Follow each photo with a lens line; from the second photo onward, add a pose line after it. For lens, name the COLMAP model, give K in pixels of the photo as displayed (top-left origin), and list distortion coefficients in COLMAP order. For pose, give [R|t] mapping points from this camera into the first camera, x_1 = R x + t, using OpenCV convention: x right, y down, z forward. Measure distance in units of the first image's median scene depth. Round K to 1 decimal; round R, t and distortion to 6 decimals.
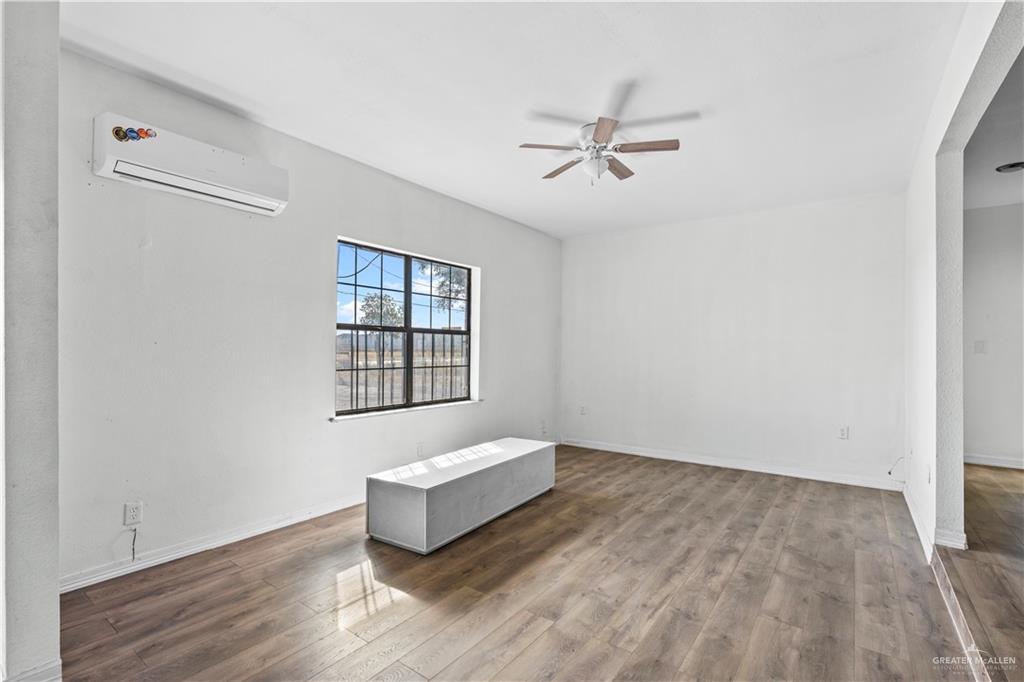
lens RADIAL K [[477.9, 0, 512.0], [0, 477.9, 341.0], [0, 0, 1]] dist [-0.001483, 0.000176]
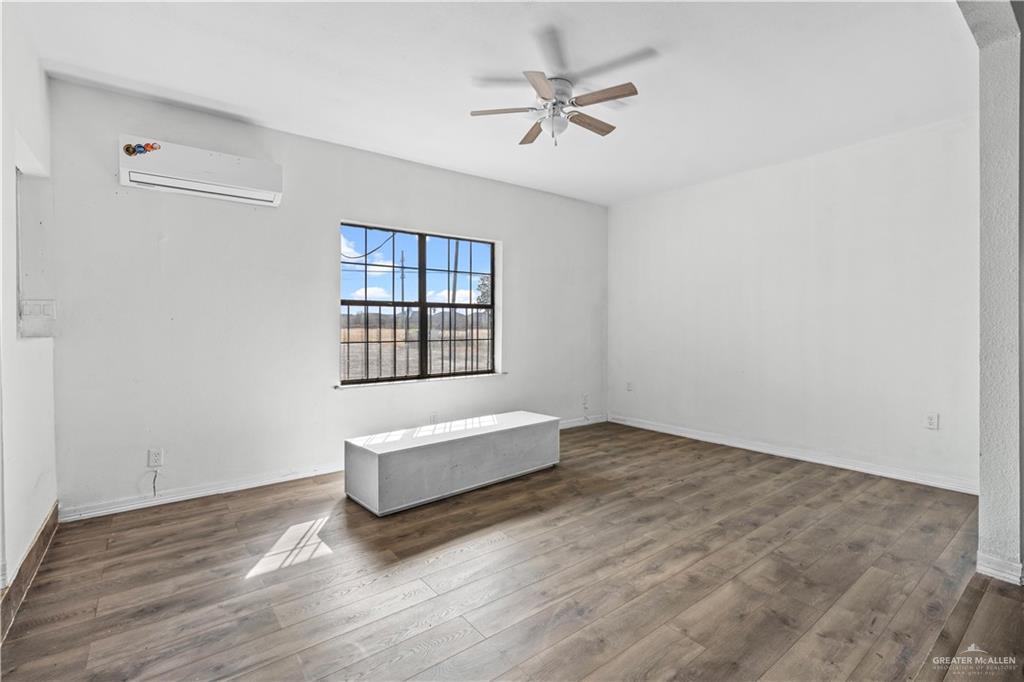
lens RADIAL K [[471.5, 0, 511.5], [0, 471.5, 321.5], [0, 0, 1]] dist [-0.001585, -0.000188]
pose [[0.958542, -0.014841, -0.284564, 0.321468], [0.016965, 0.999844, 0.005001, 0.014411], [0.284446, -0.009622, 0.958644, 0.074505]]
